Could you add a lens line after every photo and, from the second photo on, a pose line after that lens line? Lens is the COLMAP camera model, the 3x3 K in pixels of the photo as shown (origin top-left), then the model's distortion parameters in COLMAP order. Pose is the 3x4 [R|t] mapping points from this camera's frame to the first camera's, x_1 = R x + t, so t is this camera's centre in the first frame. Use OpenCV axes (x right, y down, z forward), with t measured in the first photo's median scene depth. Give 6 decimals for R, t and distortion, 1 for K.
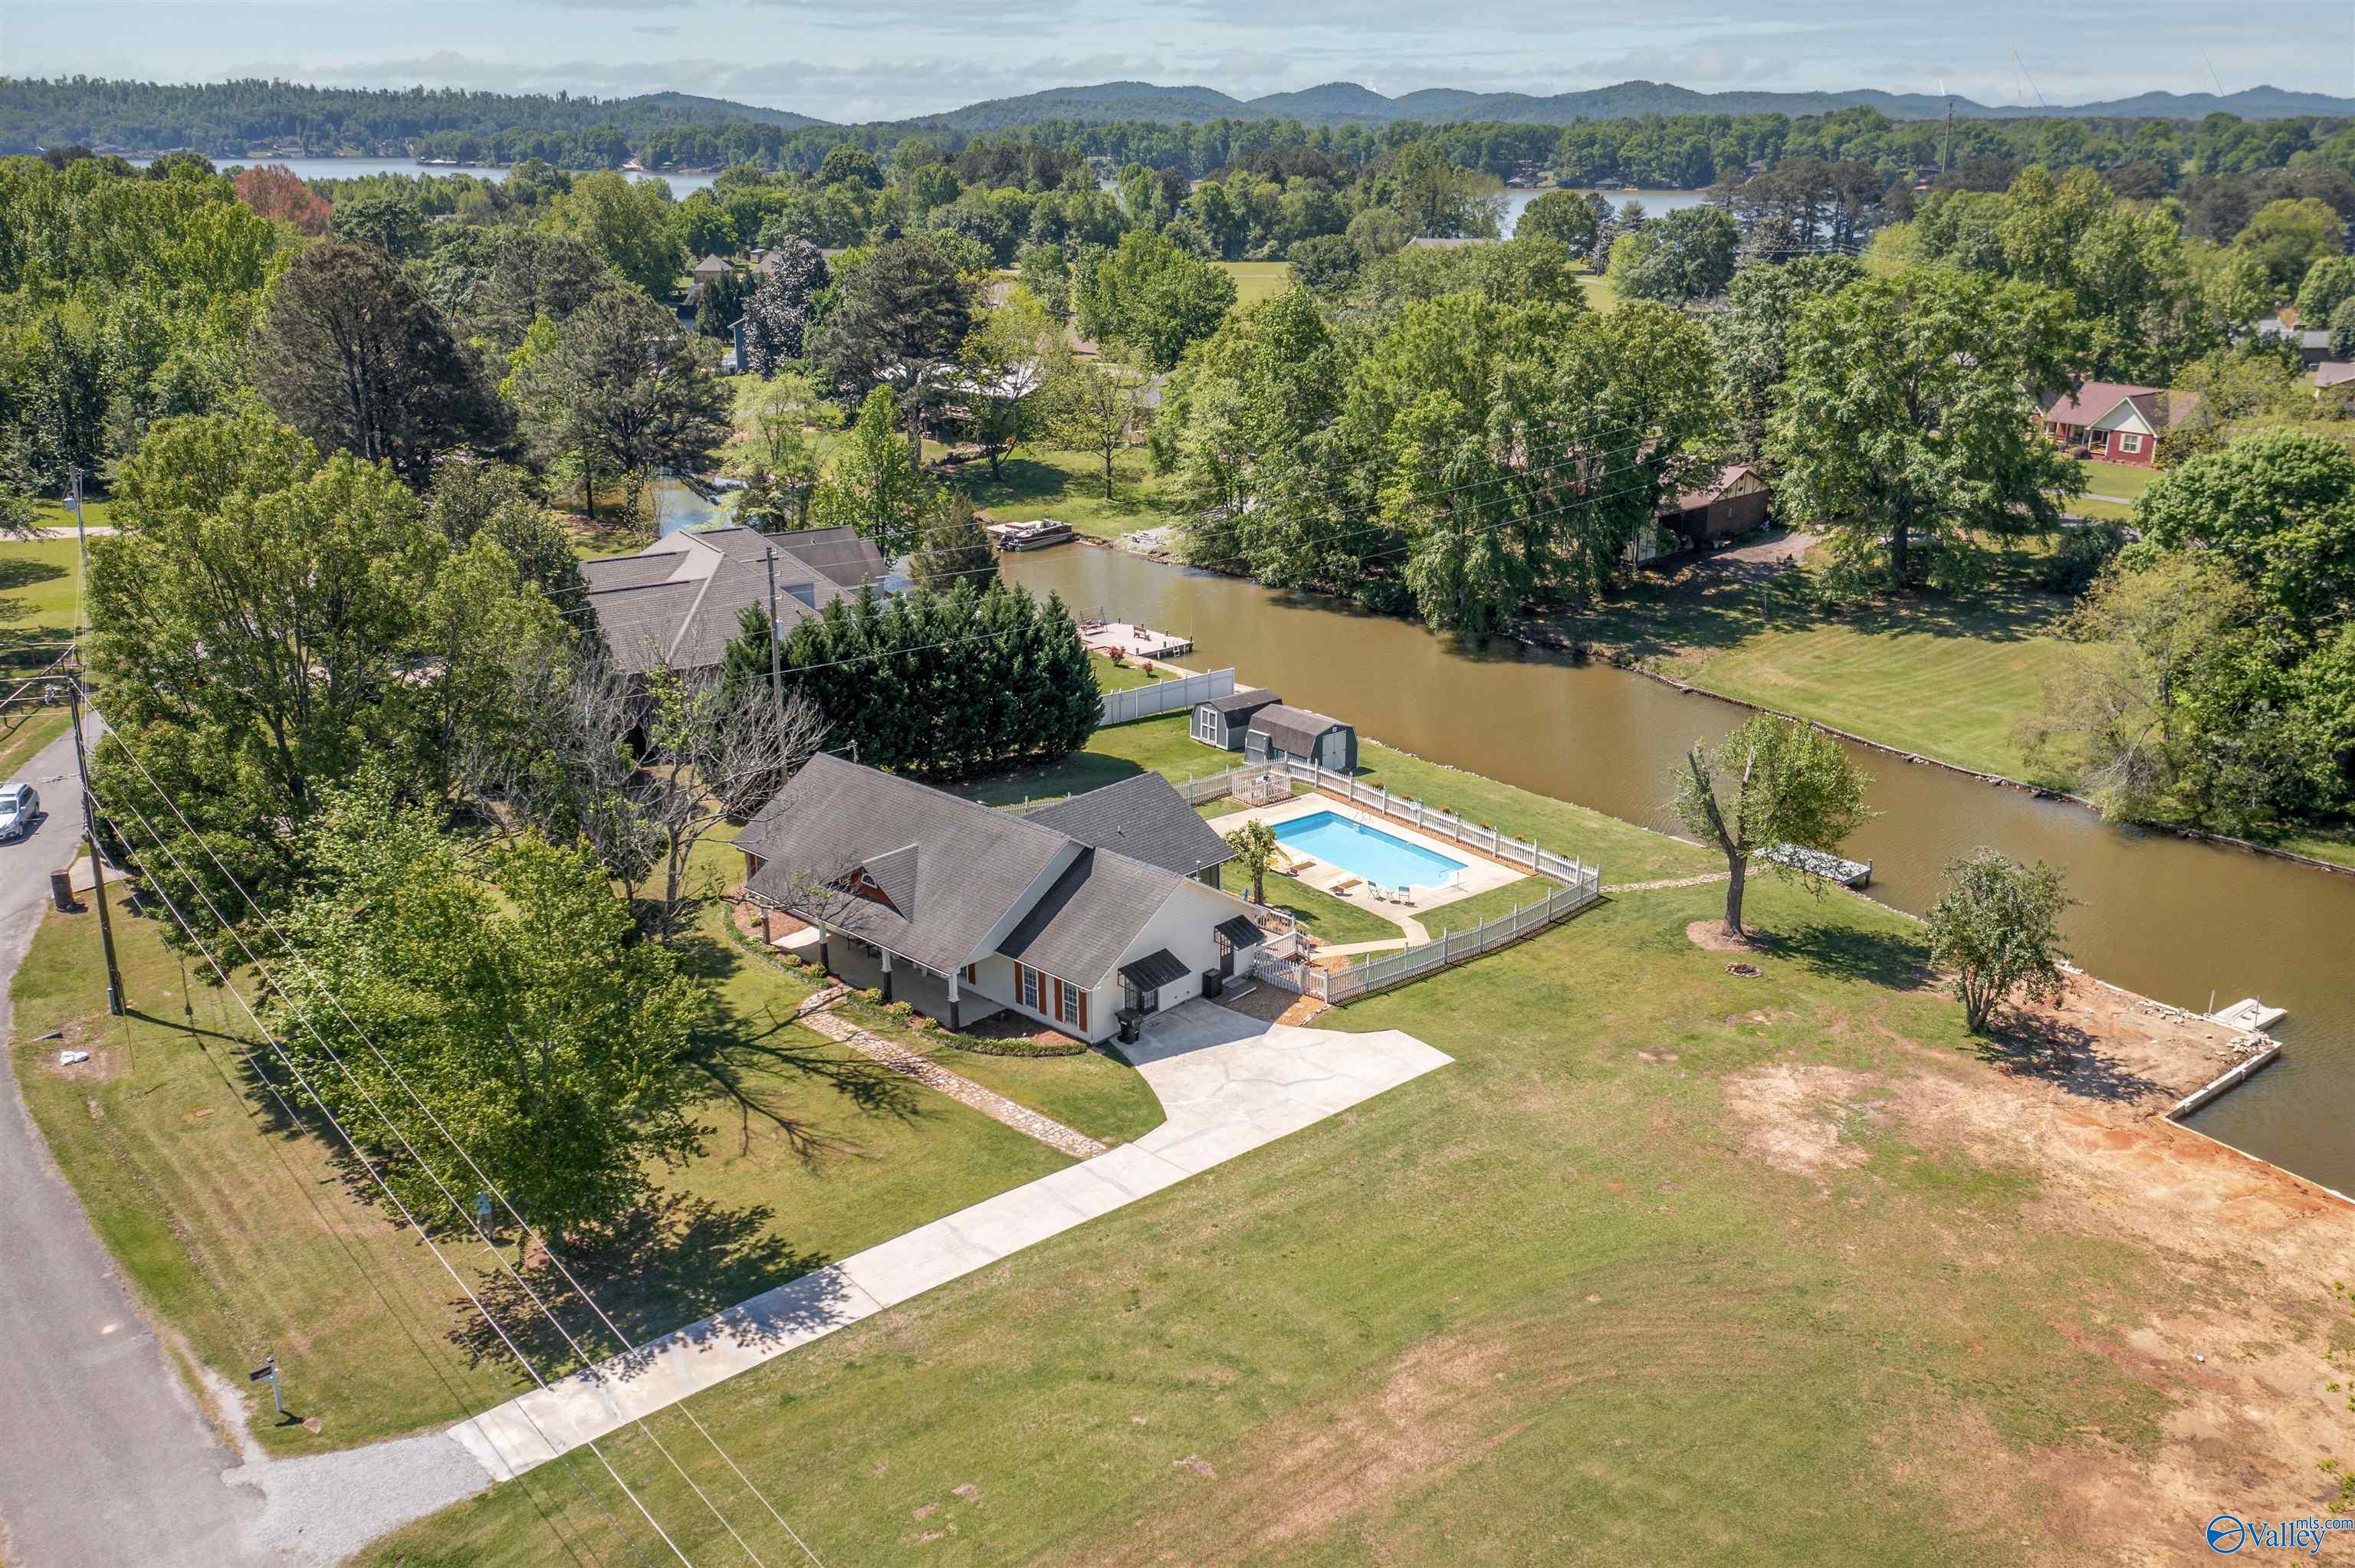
lens RADIAL K [[1922.1, 0, 1177.5], [0, 1922.1, 784.0], [0, 0, 1]] dist [-0.016087, -0.000532]
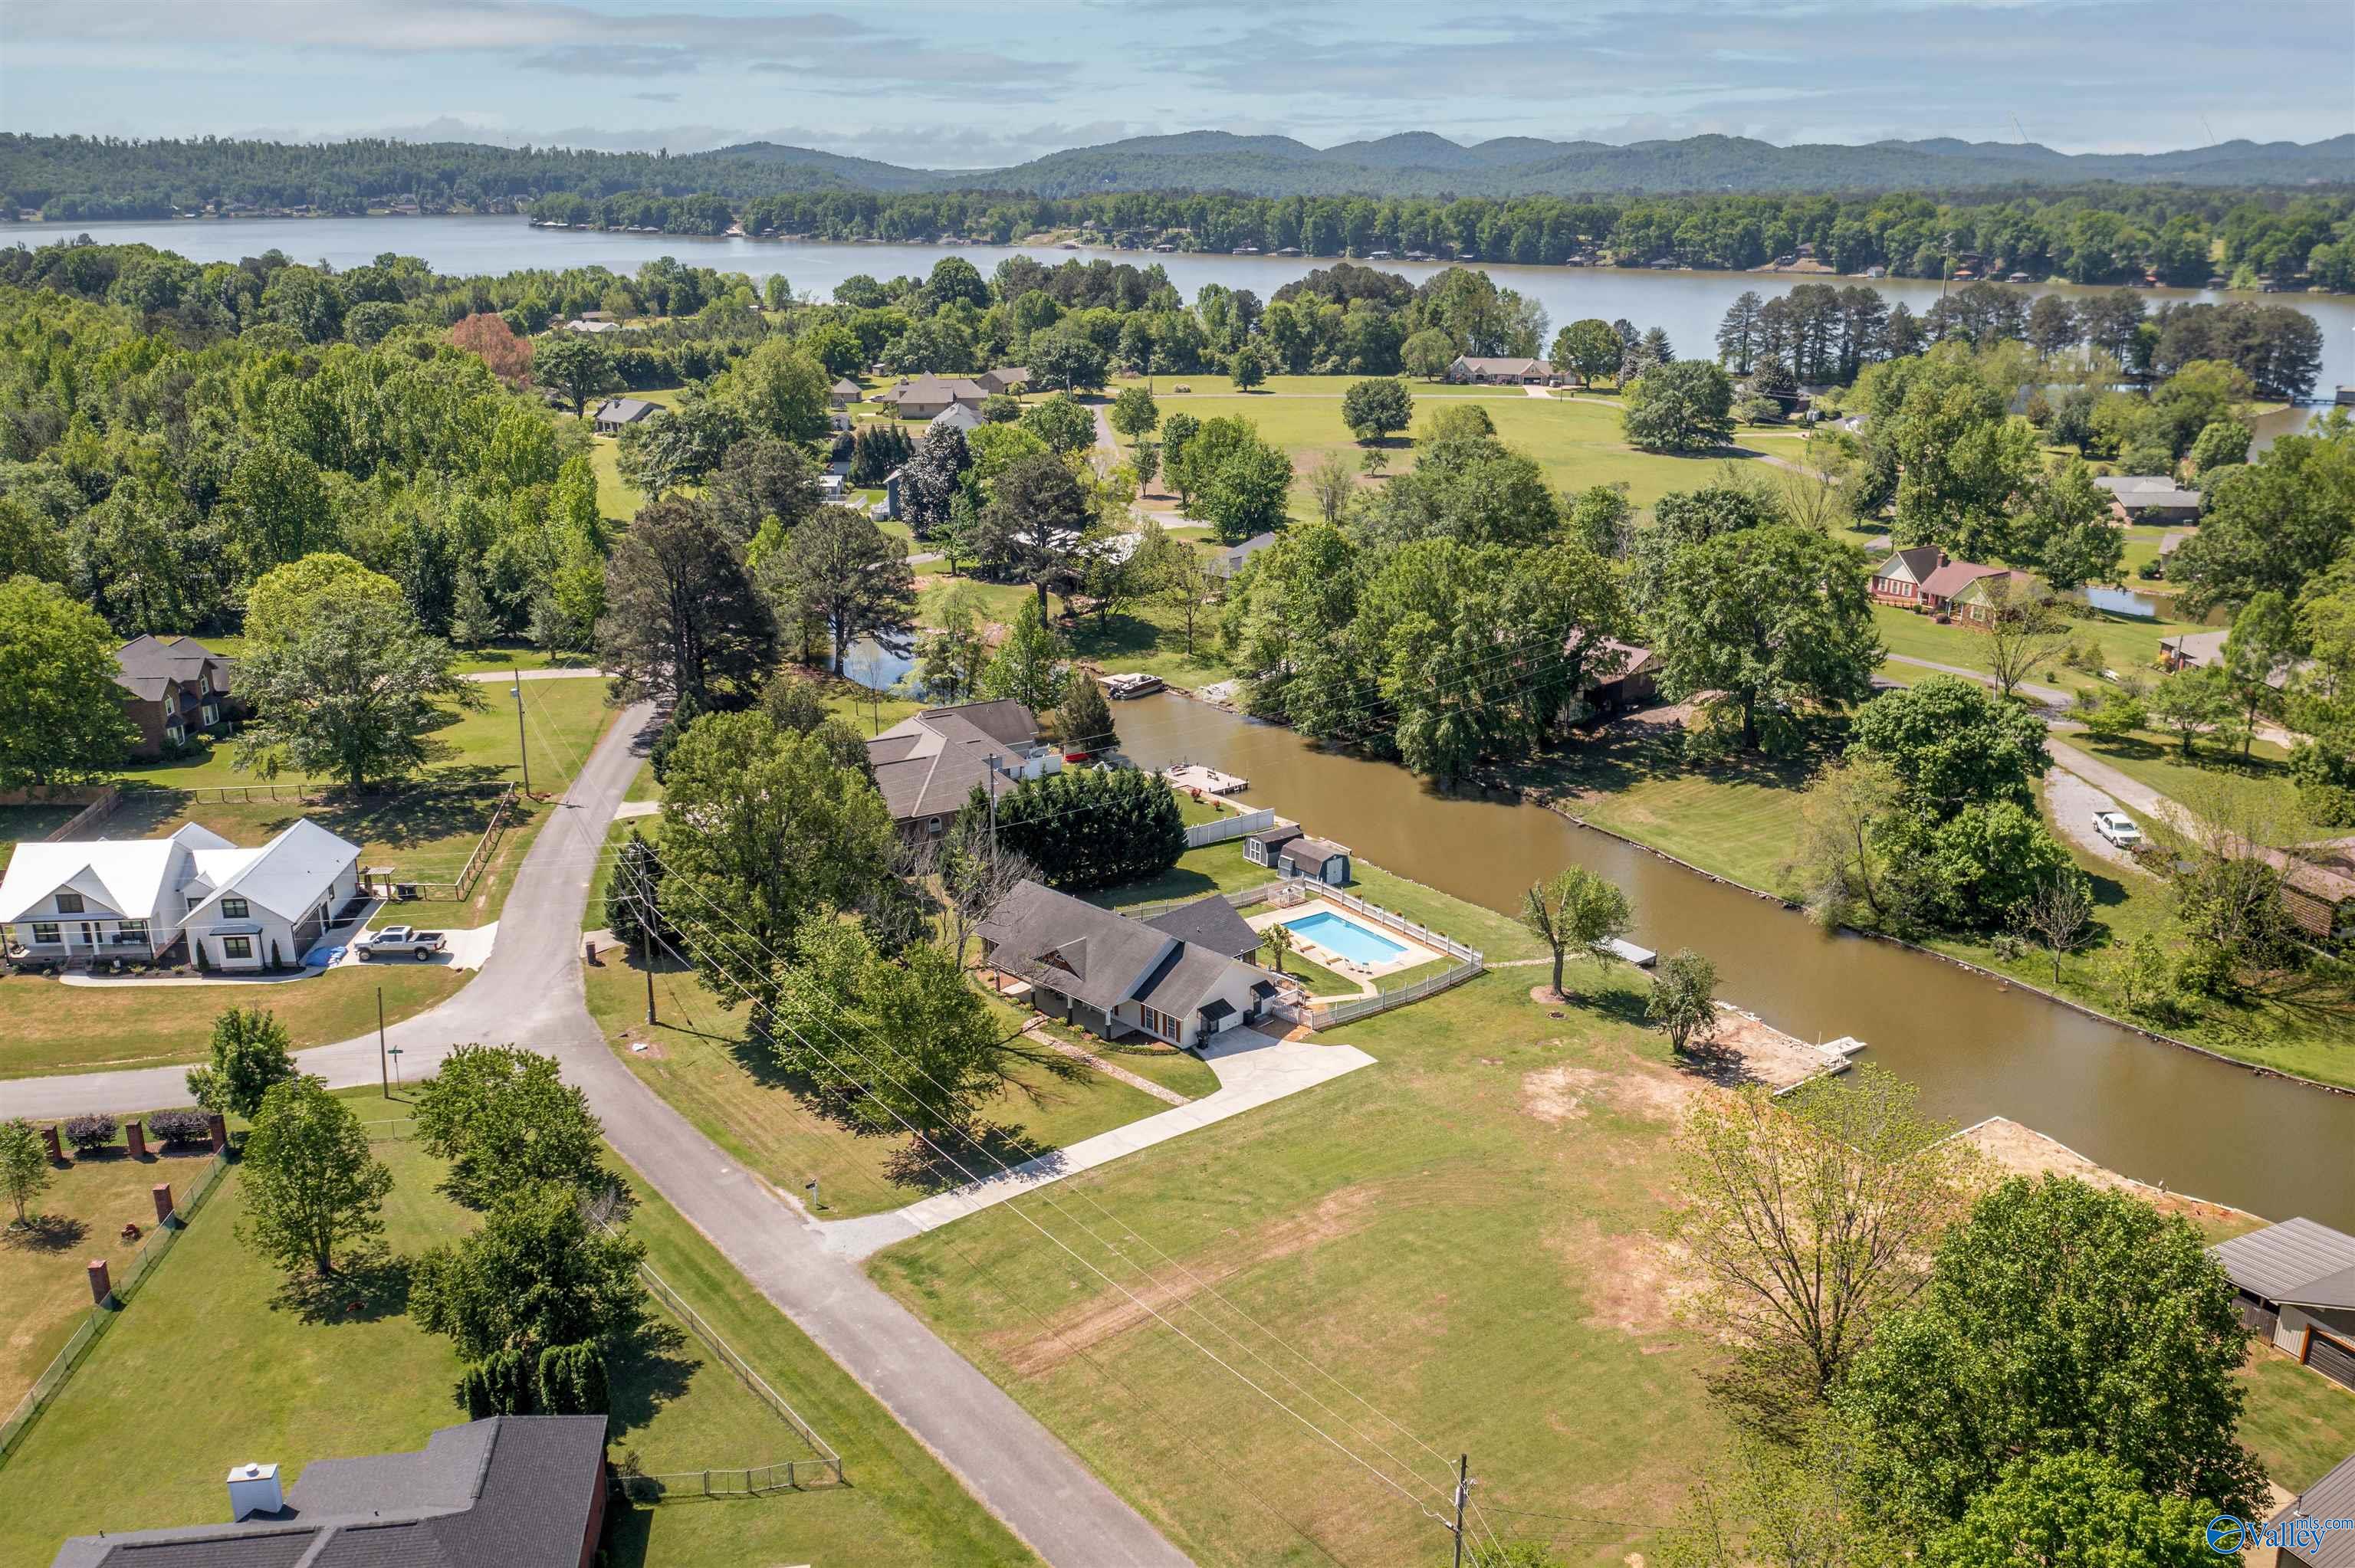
lens RADIAL K [[1922.1, 0, 1177.5], [0, 1922.1, 784.0], [0, 0, 1]] dist [-0.016087, -0.000532]
pose [[0.999240, 0.012650, -0.036879, 0.011231], [-0.013331, 0.999744, -0.018291, -0.061606], [0.036638, 0.018769, 0.999152, -0.610820]]
